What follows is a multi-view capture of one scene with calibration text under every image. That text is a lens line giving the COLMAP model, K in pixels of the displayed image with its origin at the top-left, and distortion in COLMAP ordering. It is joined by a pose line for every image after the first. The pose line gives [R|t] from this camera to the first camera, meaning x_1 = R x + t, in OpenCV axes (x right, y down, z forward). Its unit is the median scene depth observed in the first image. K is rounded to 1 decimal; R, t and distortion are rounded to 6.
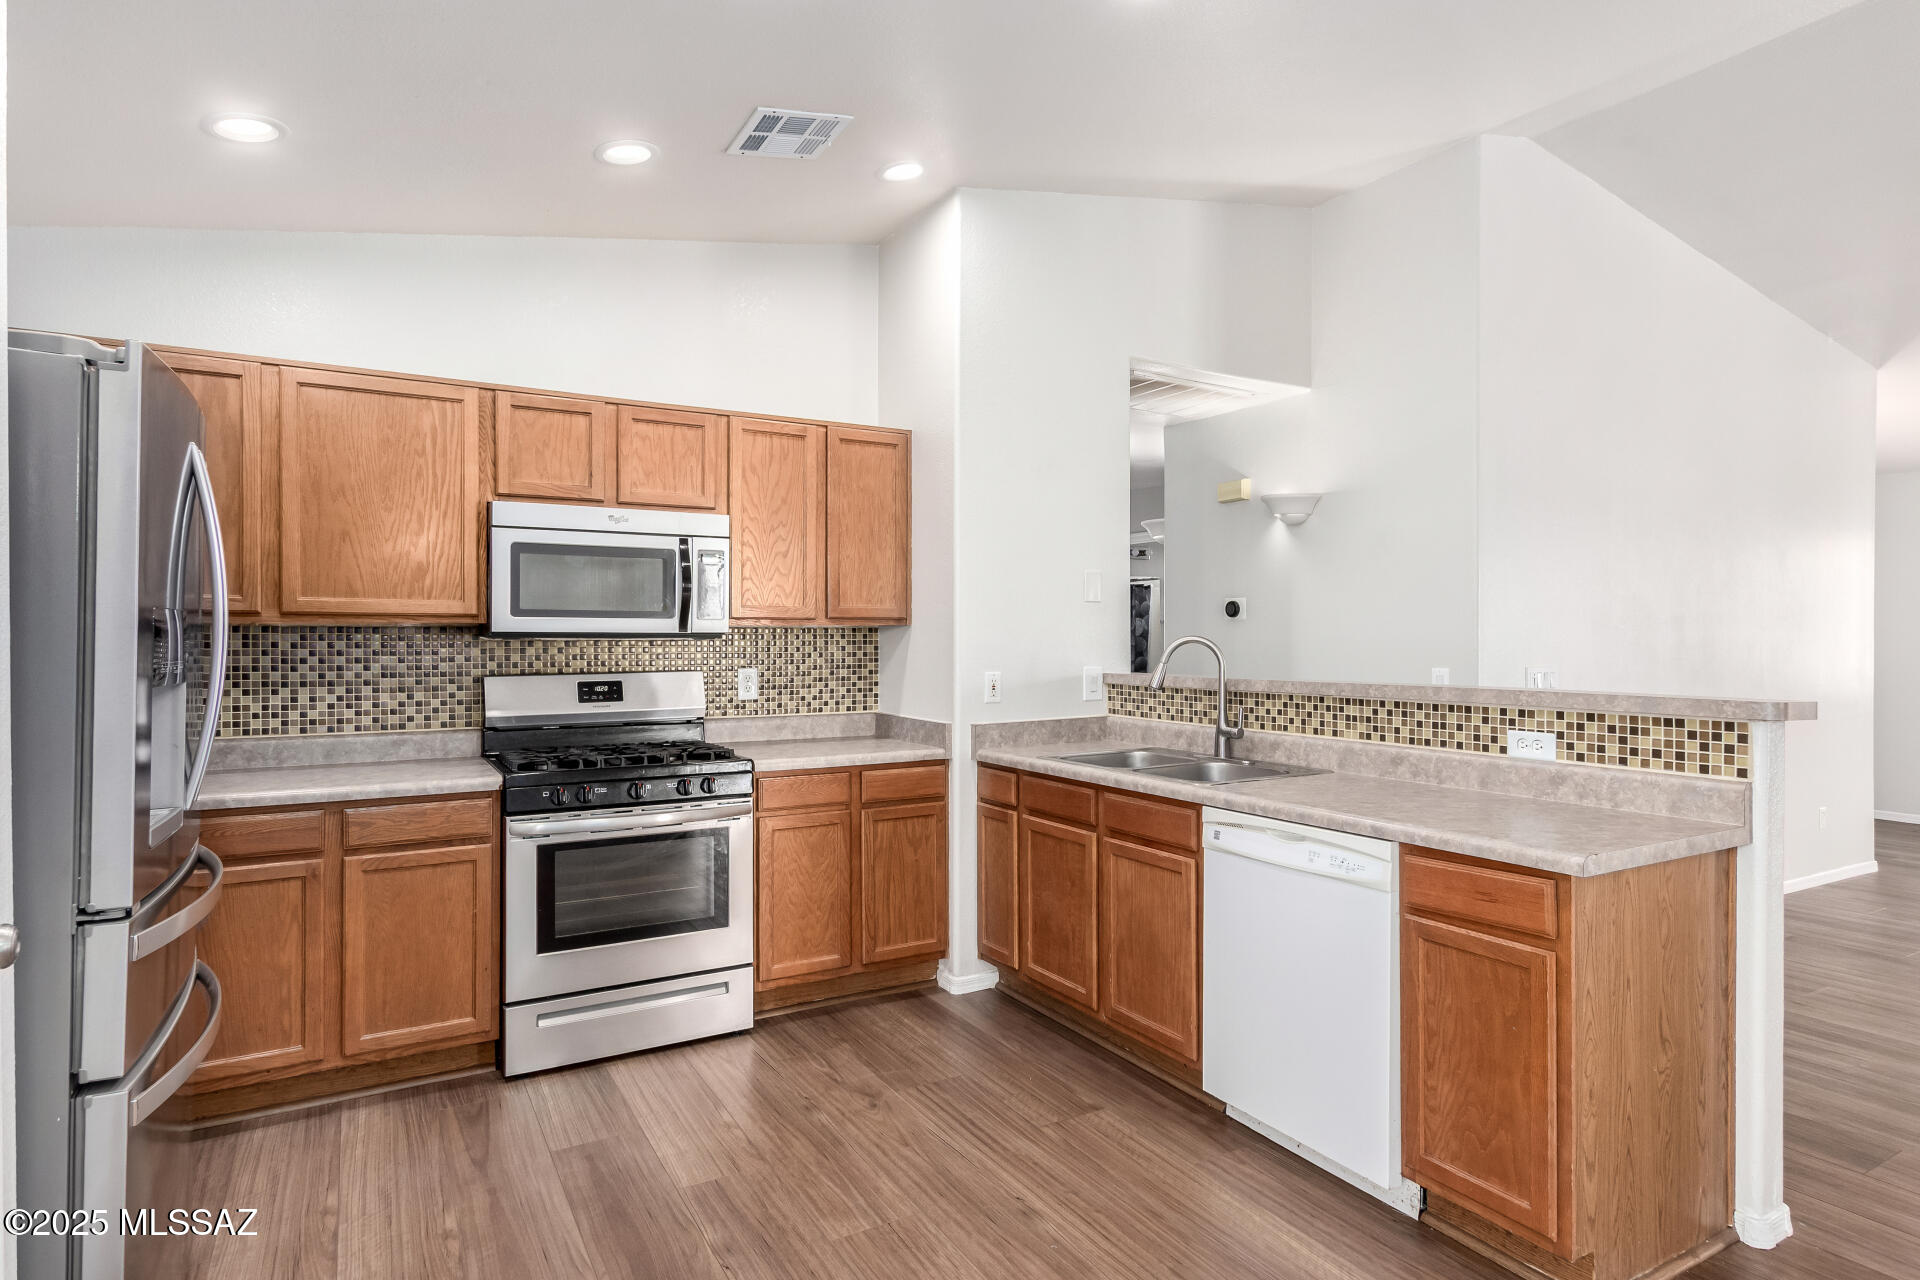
lens RADIAL K [[1040.8, 0, 970.5], [0, 1040.8, 638.5], [0, 0, 1]] dist [0.024276, 0.000069]
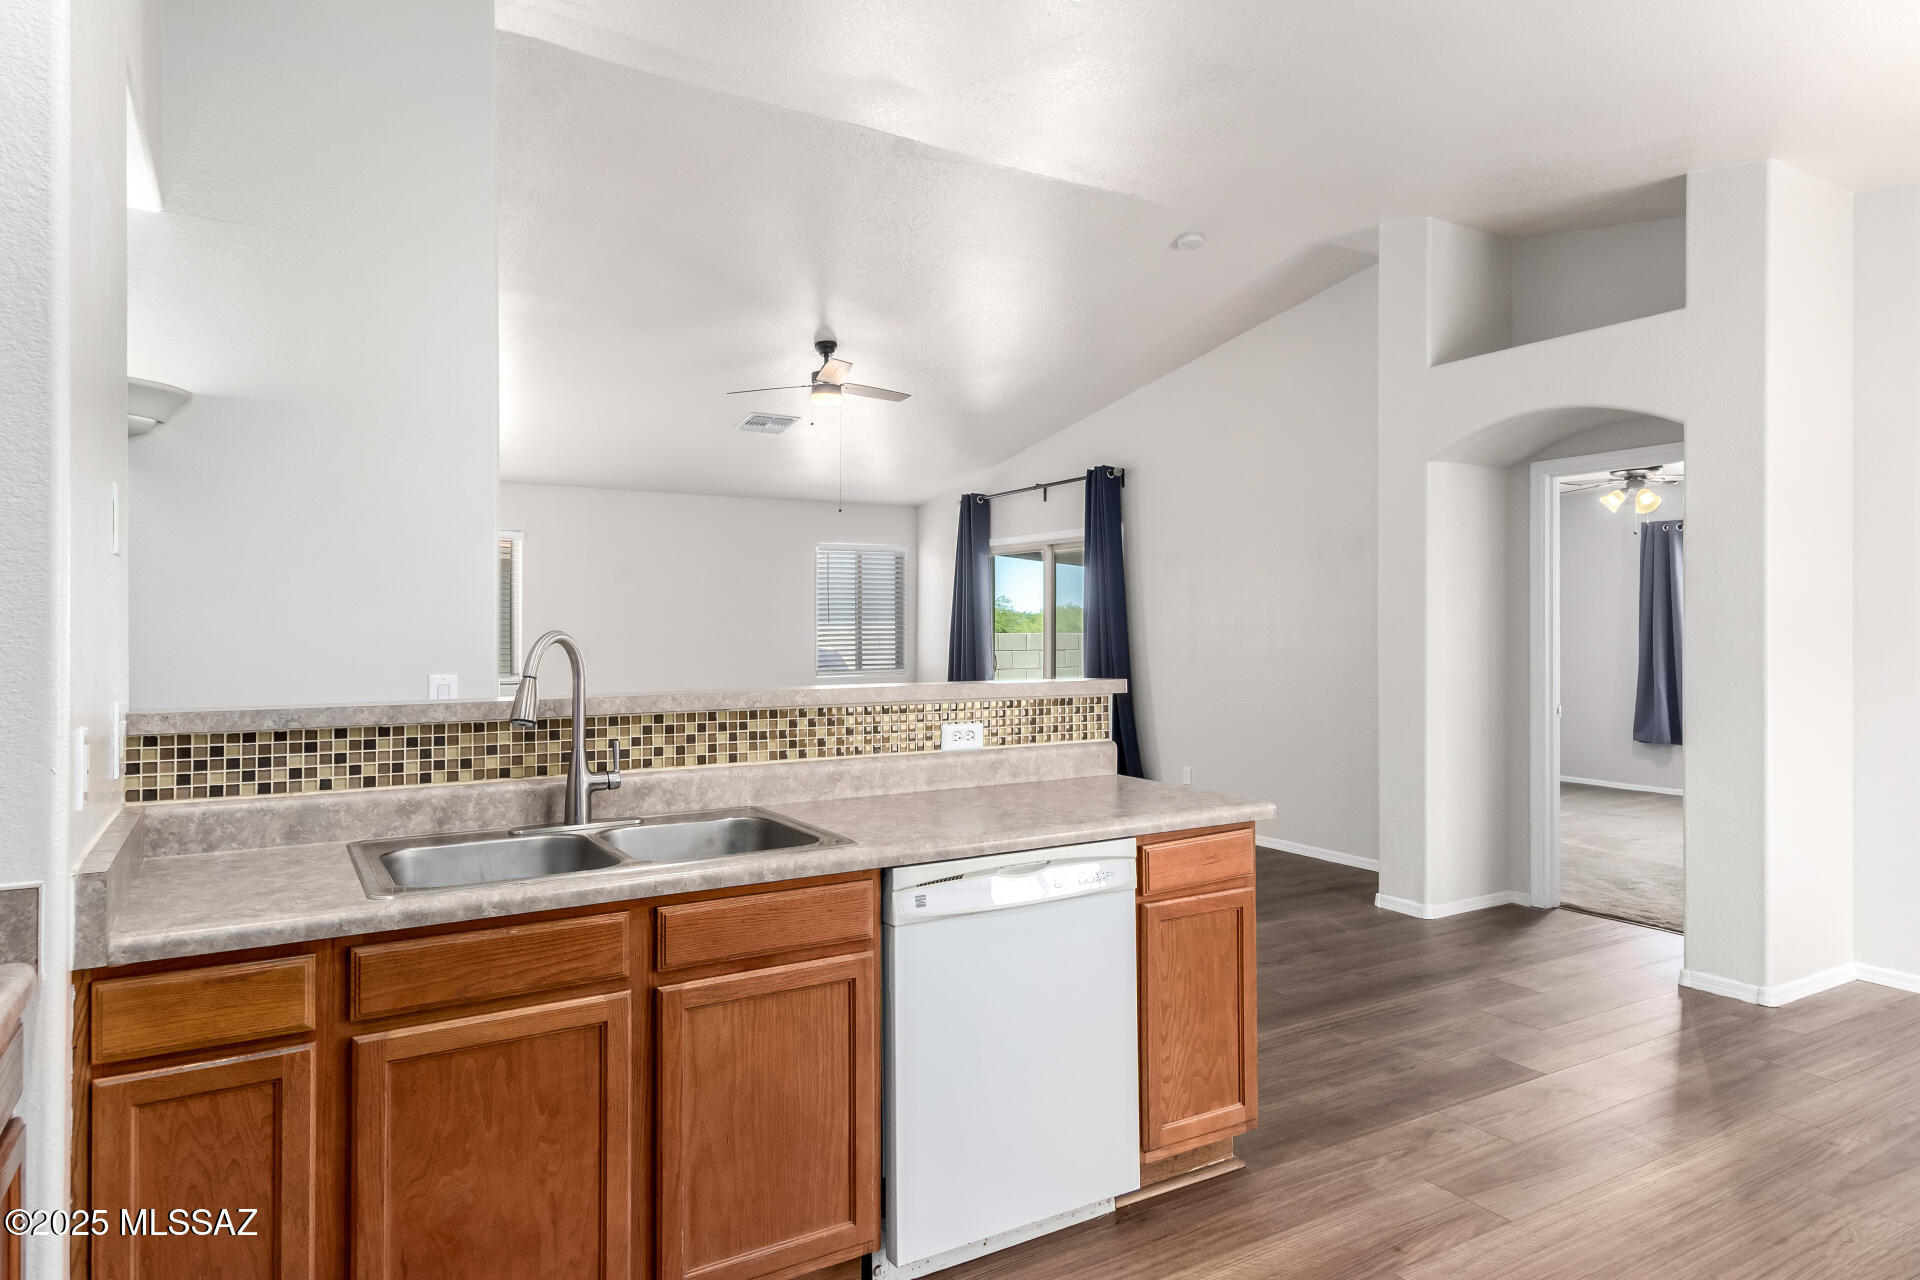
lens RADIAL K [[1158.6, 0, 965.2], [0, 1158.6, 641.7], [0, 0, 1]] dist [0.020619, 0.000923]
pose [[-0.021133, -0.006986, 0.999752, -0.427084], [0.003821, 0.999968, 0.007069, 0.000355], [-0.999769, 0.003969, -0.021105, 0.729372]]
